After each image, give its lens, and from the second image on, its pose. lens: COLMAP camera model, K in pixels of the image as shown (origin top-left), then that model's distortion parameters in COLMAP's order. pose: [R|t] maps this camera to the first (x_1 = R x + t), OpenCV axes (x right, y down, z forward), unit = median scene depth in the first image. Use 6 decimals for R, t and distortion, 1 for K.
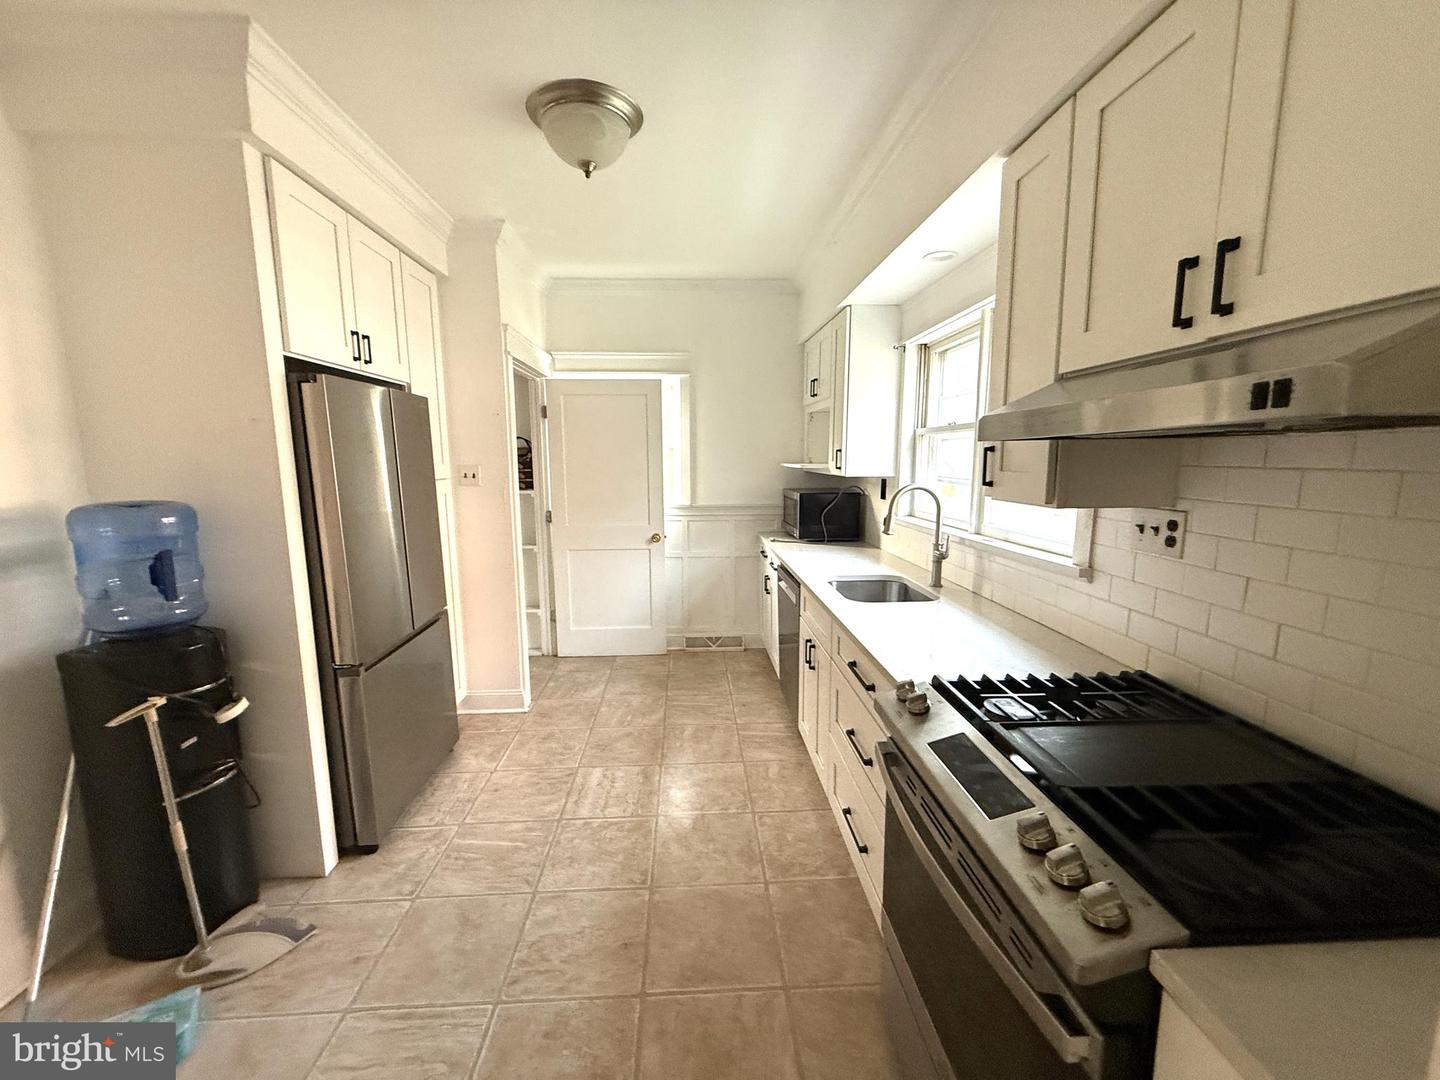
lens RADIAL K [[575.9, 0, 718.9], [0, 575.9, 538.7], [0, 0, 1]] dist [0.001541, 0.000116]
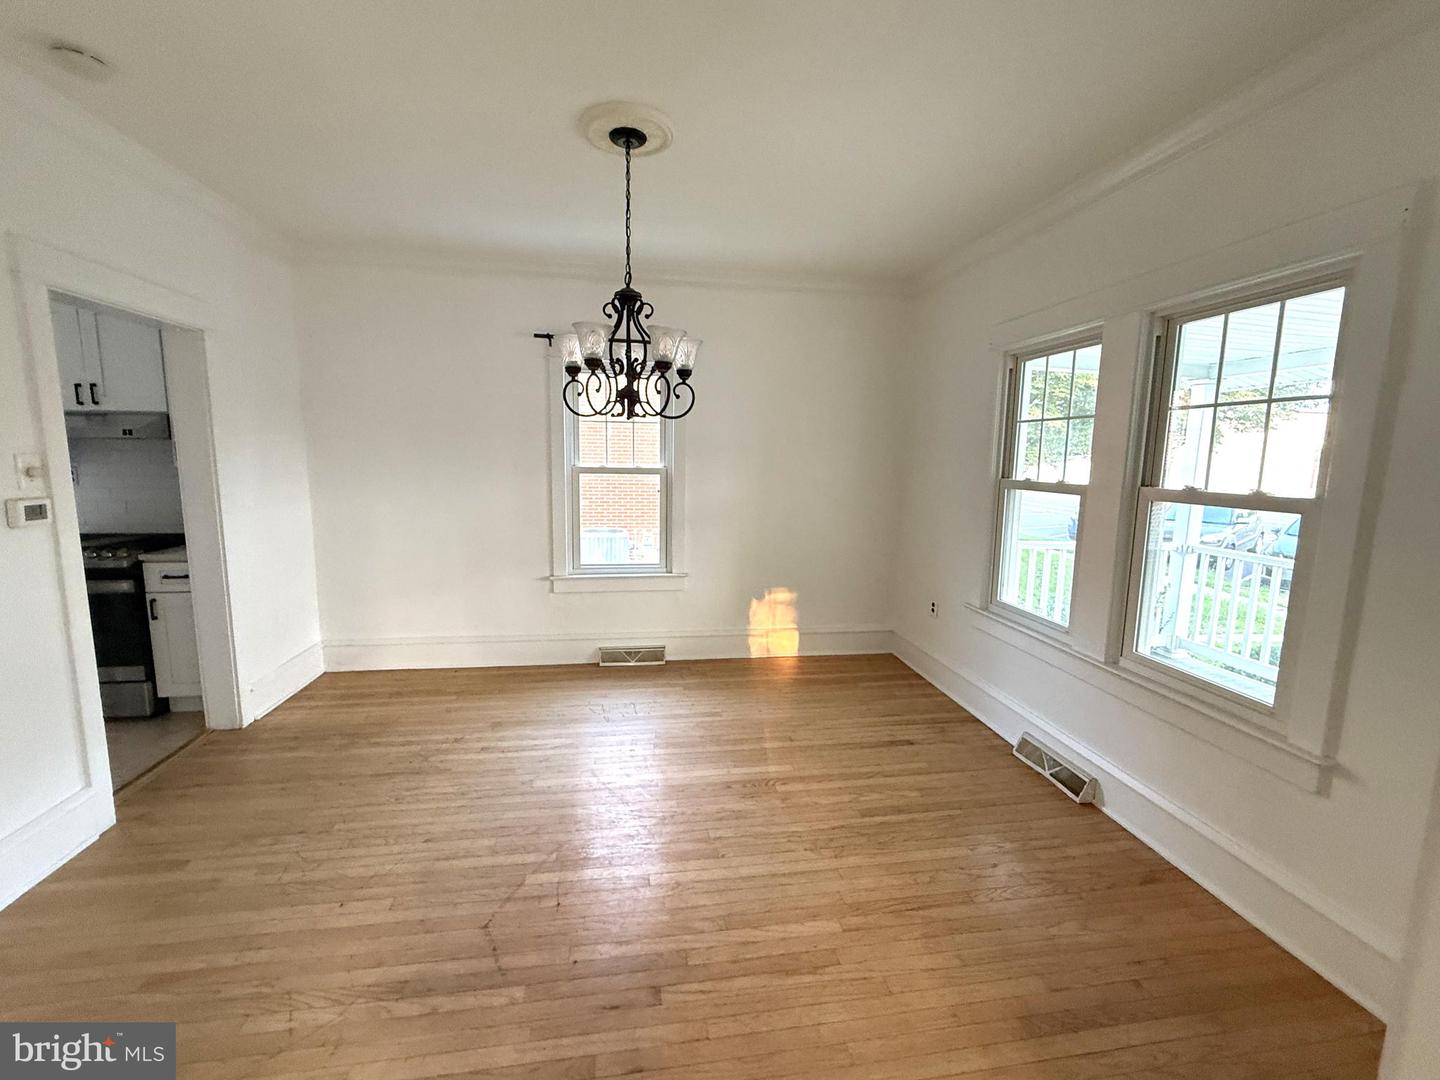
lens RADIAL K [[575.9, 0, 720.8], [0, 575.9, 529.6], [0, 0, 1]] dist [0.001541, 0.000116]
pose [[-0.116521, -0.122883, 0.985557, -3.036121], [0.127007, 0.982326, 0.137496, 0.341176], [-0.985034, 0.141194, -0.098855, -2.215949]]
